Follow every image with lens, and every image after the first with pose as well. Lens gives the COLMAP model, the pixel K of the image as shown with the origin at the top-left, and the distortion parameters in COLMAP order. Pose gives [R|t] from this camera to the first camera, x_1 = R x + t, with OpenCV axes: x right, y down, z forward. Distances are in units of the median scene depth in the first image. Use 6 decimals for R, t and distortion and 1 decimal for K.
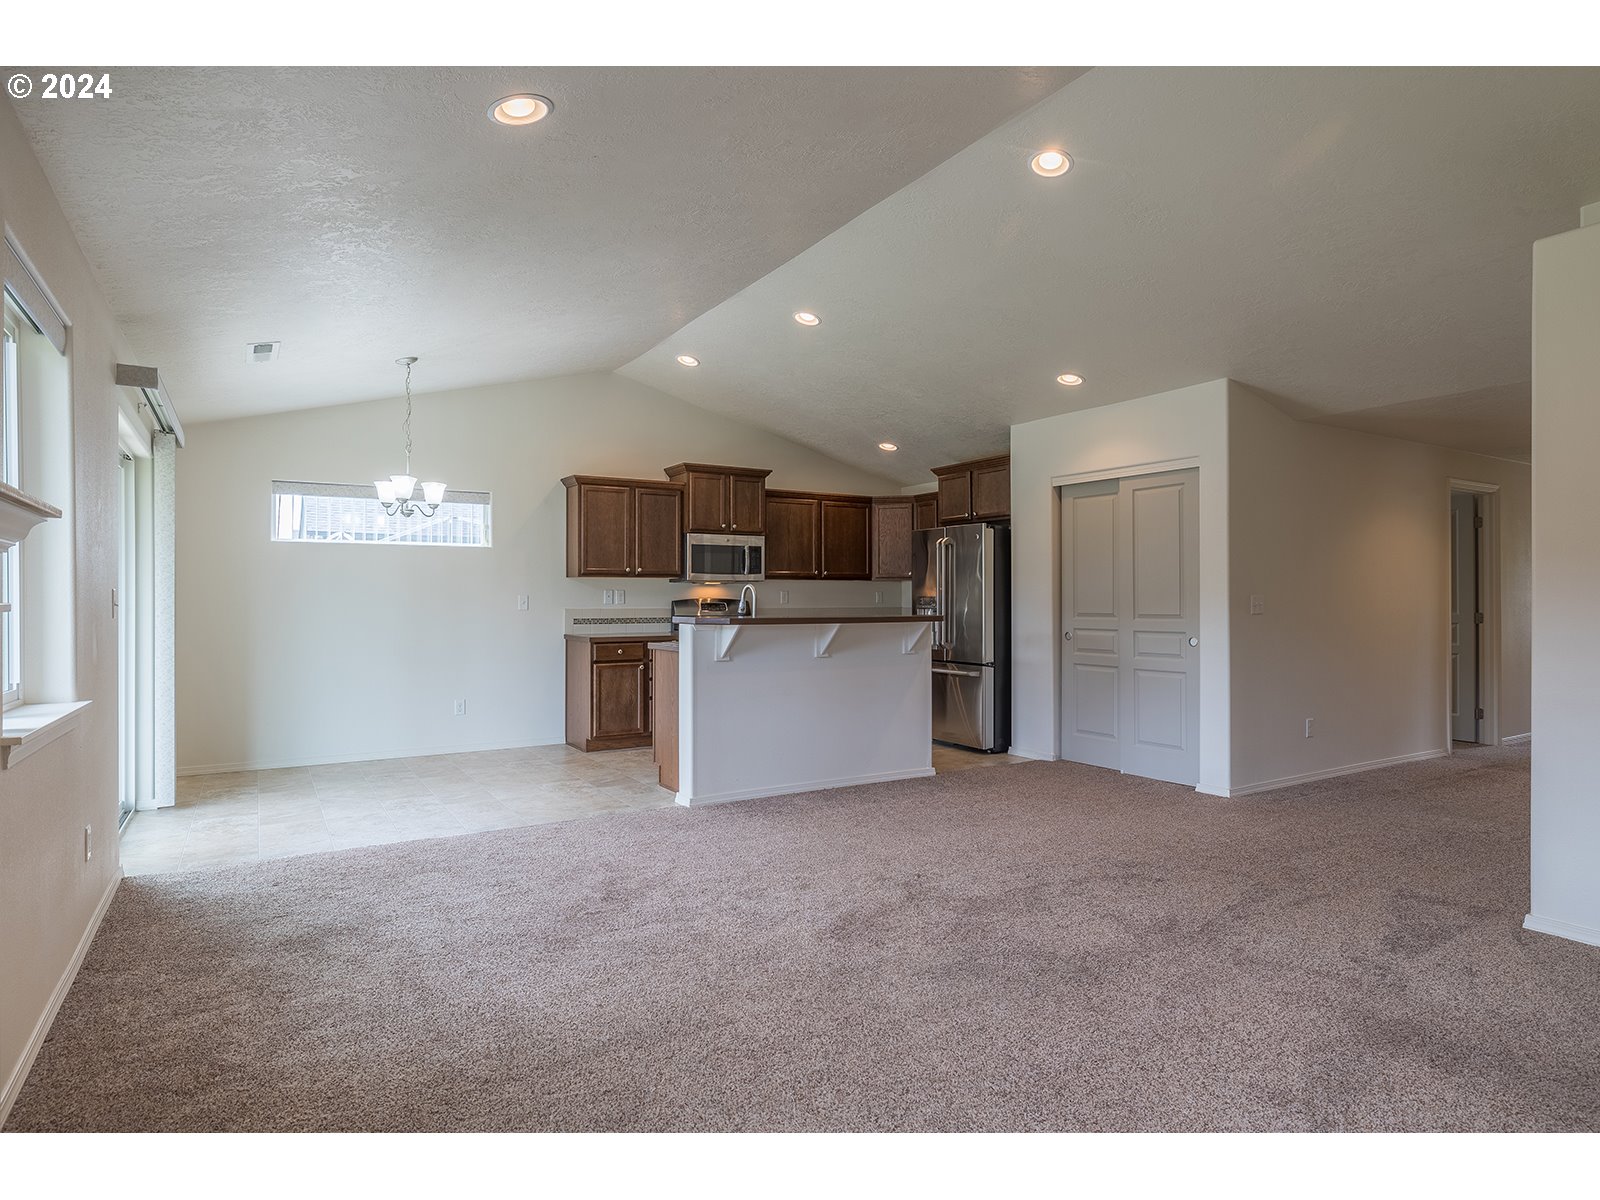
lens RADIAL K [[884.6, 0, 798.0], [0, 884.6, 596.5], [0, 0, 1]] dist [-0.003364, 0.000211]
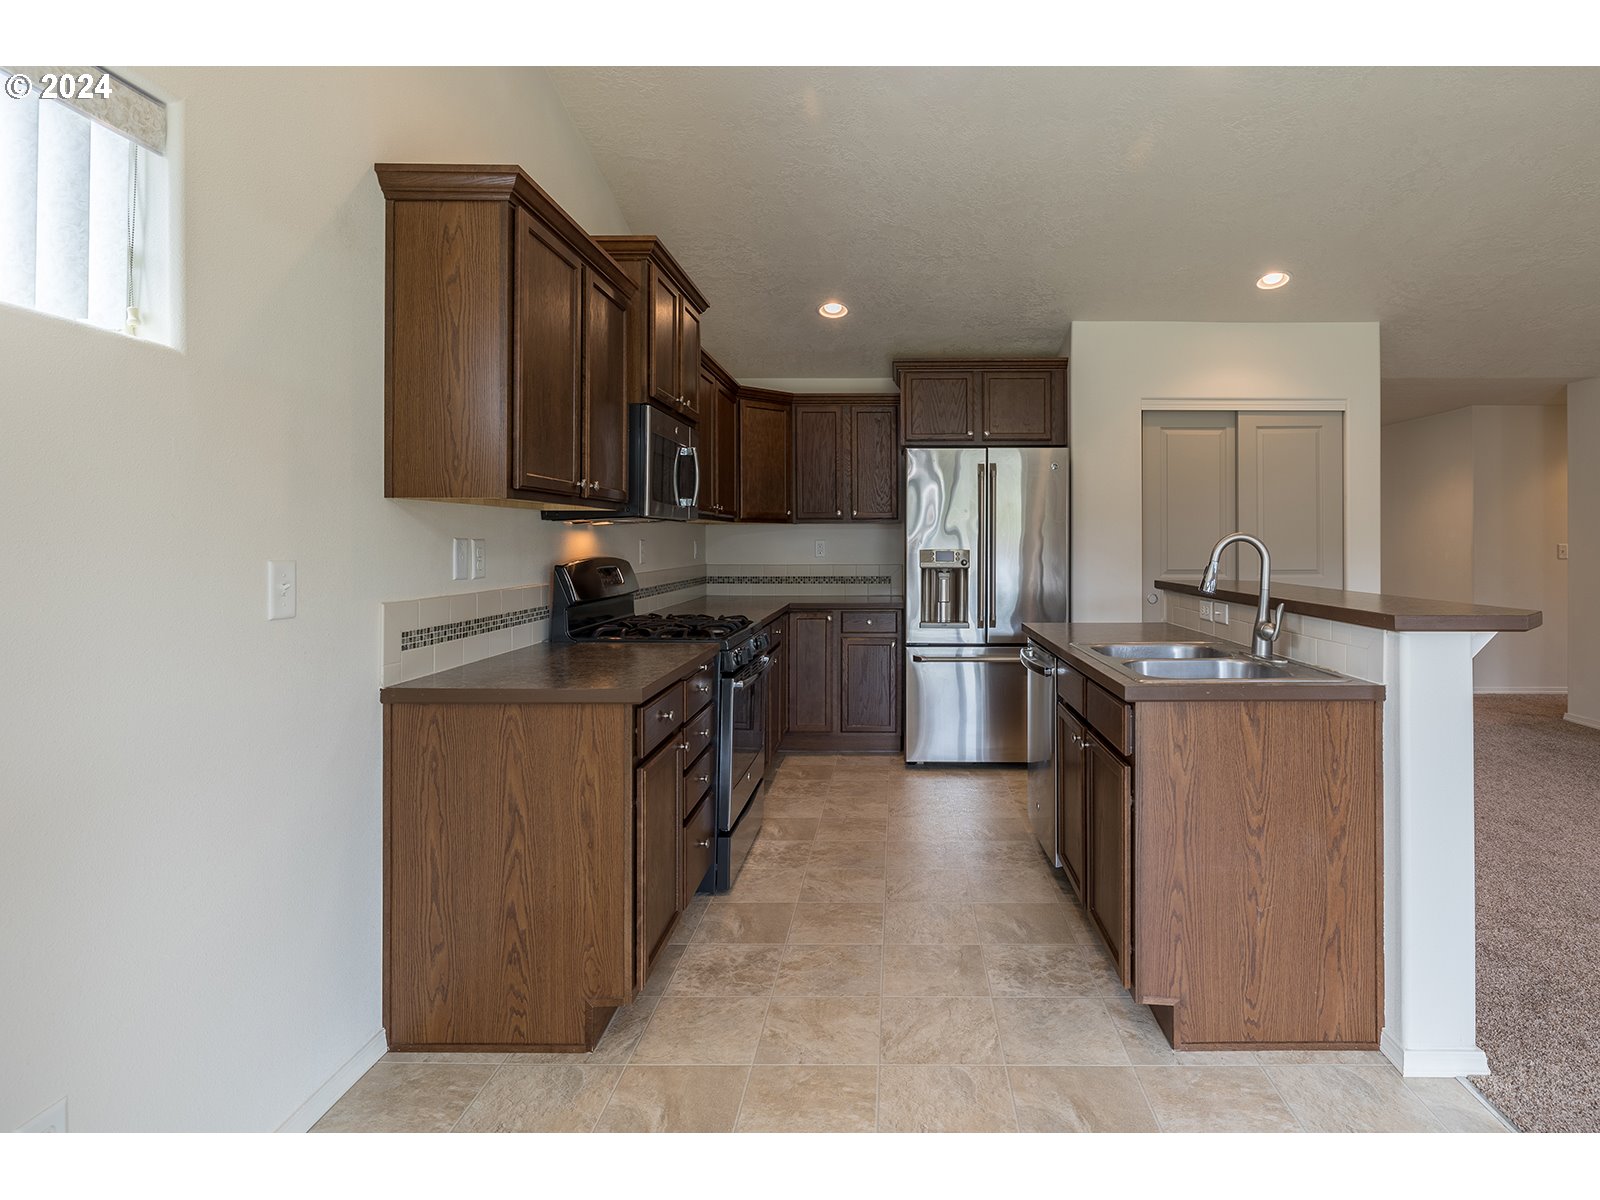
lens RADIAL K [[846.7, 0, 873.1], [0, 846.7, 539.7], [0, 0, 1]] dist [0.000659, -0.001765]
pose [[0.529450, 0.001391, 0.848340, -0.450934], [-0.002771, 0.999996, 0.000091, -0.008286], [-0.848336, -0.002399, 0.529452, 0.761481]]
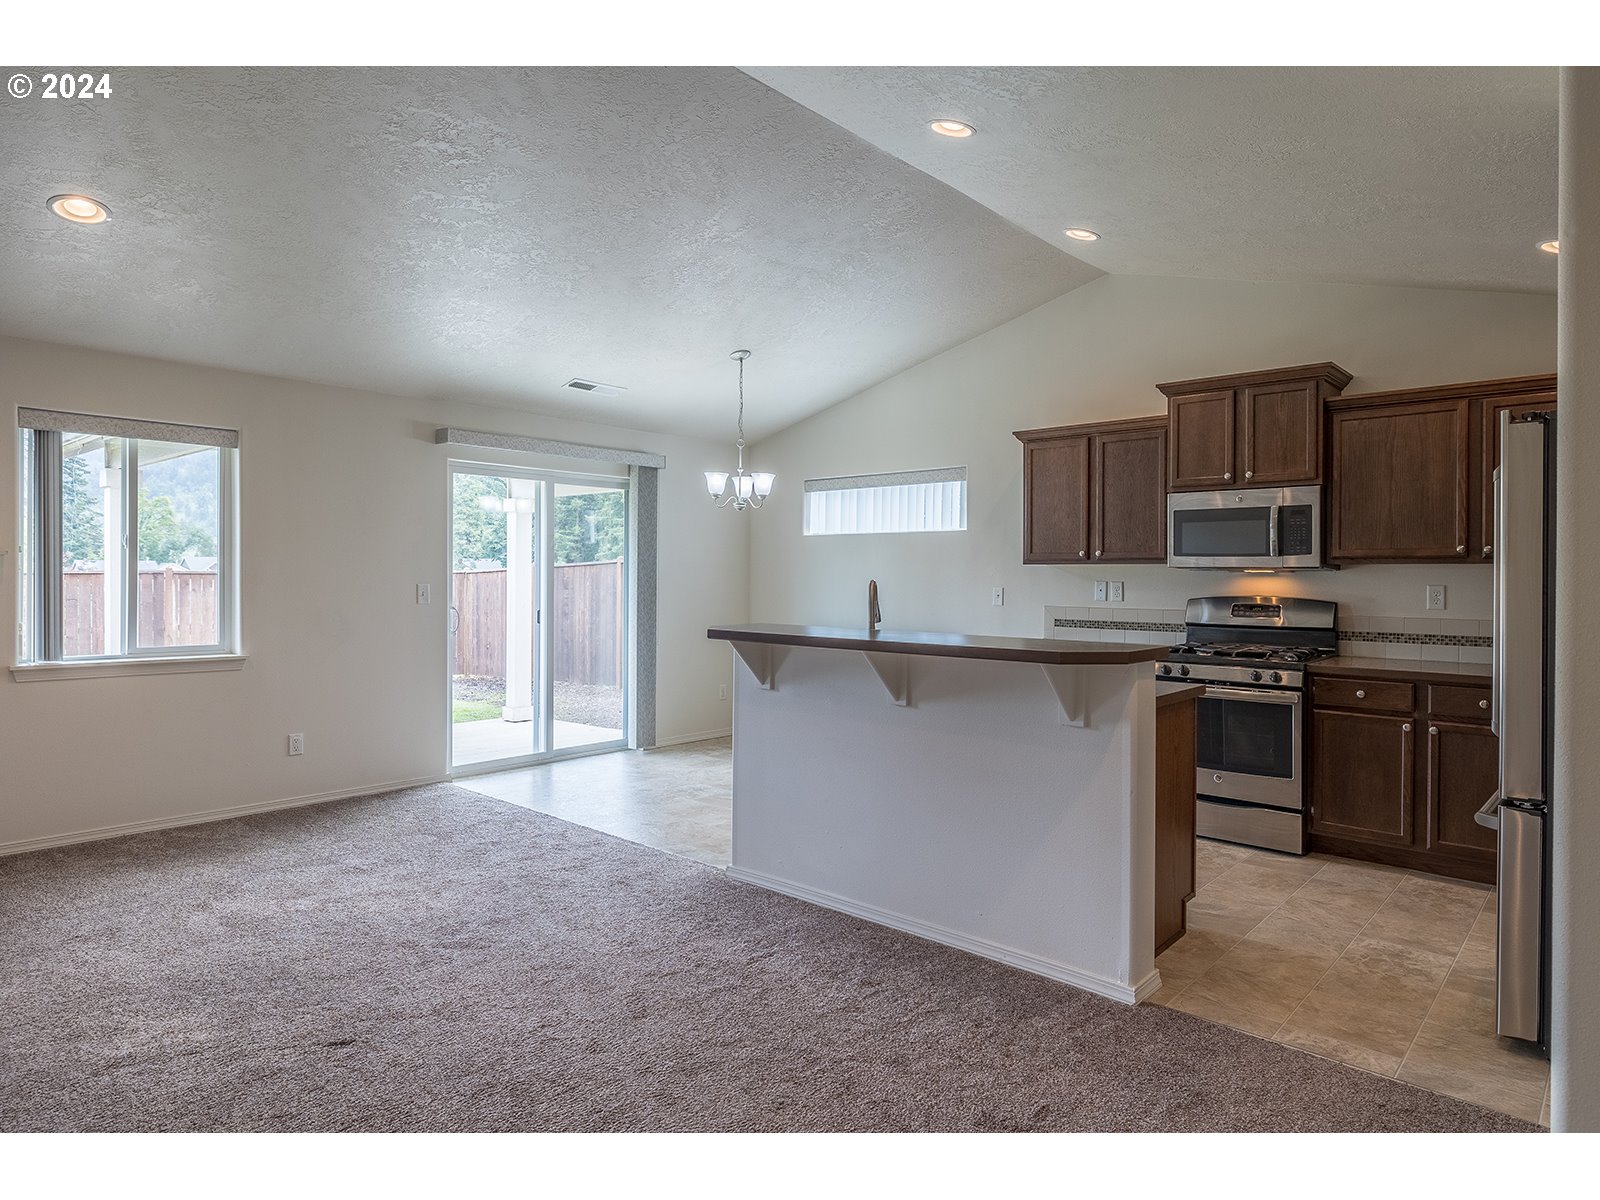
lens RADIAL K [[944.3, 0, 832.0], [0, 944.3, 579.0], [0, 0, 1]] dist [0.003055, -0.002405]
pose [[0.305647, 0.008936, -0.952103, 0.495024], [-0.000620, 0.999958, 0.009186, -0.017818], [0.952145, -0.002217, 0.305639, 0.617294]]
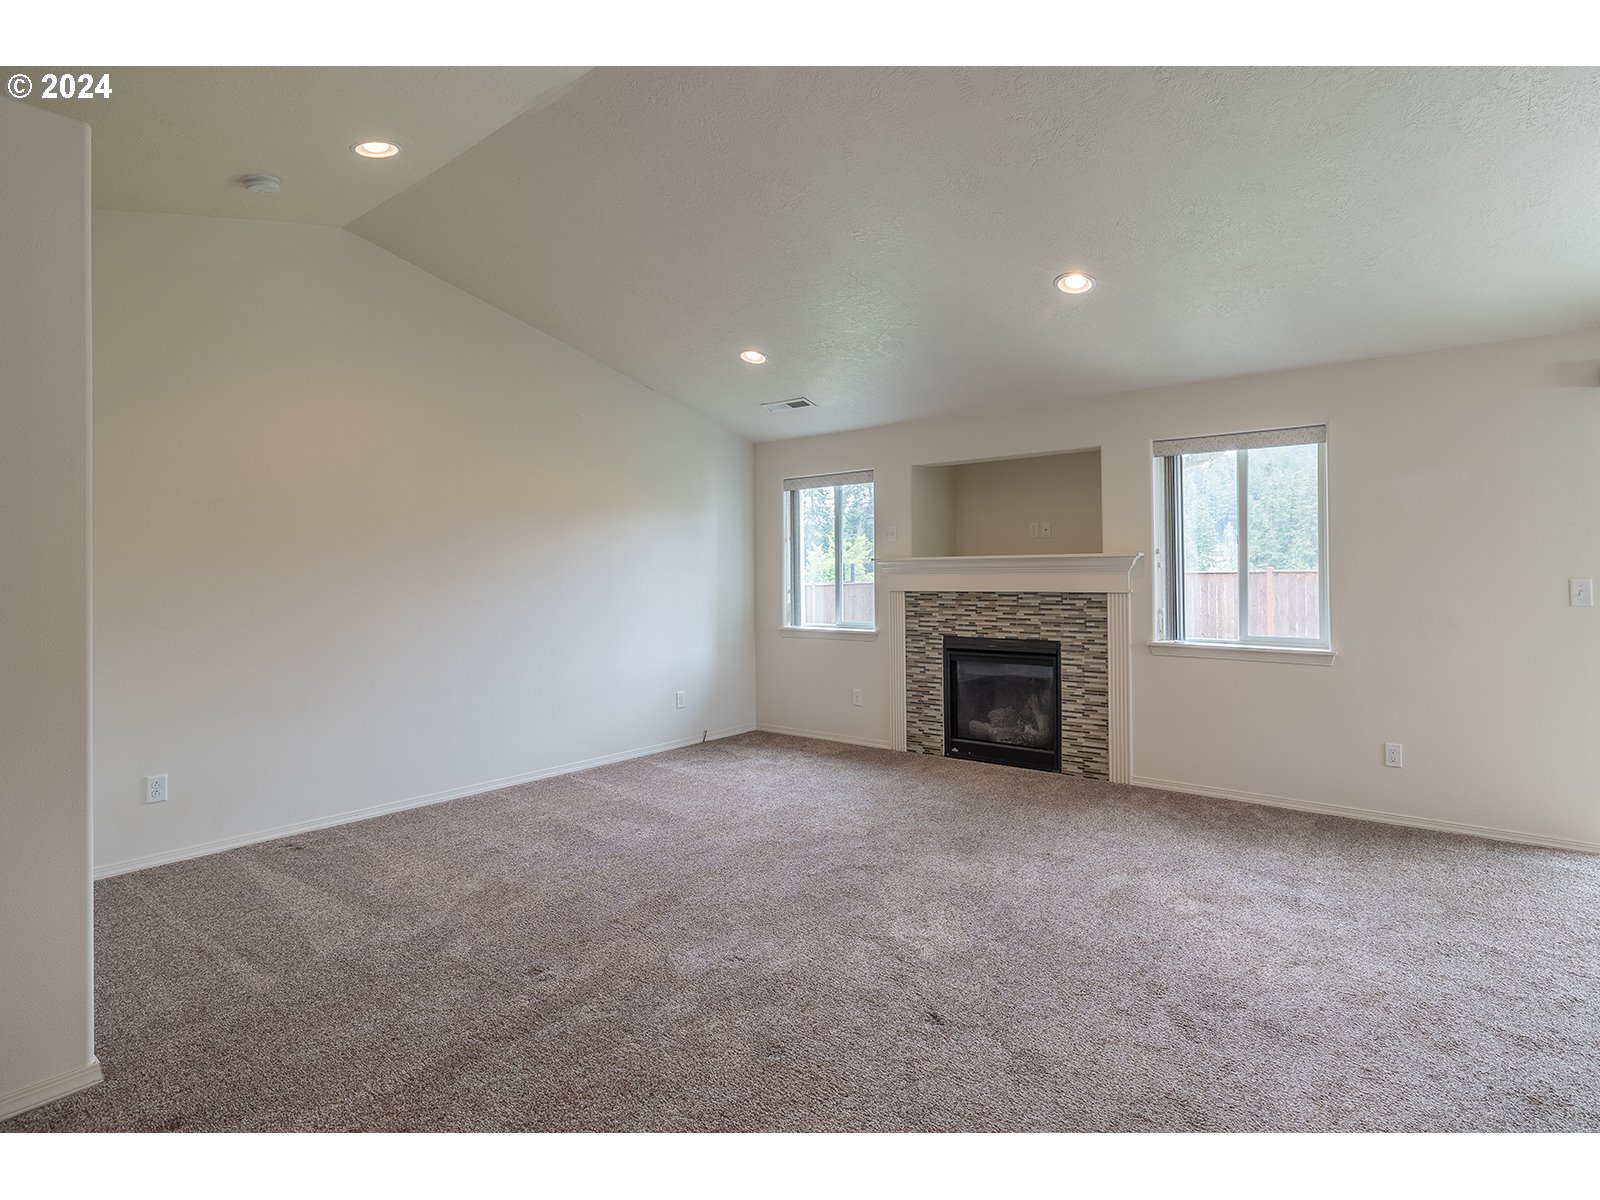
lens RADIAL K [[818.6, 0, 855.3], [0, 818.6, 572.1], [0, 0, 1]] dist [0.007158, -0.000696]
pose [[-0.927793, 0.004881, -0.373063, 0.230168], [0.009075, 0.999914, -0.009486, -0.009476], [0.372984, -0.012186, -0.927758, 0.850173]]
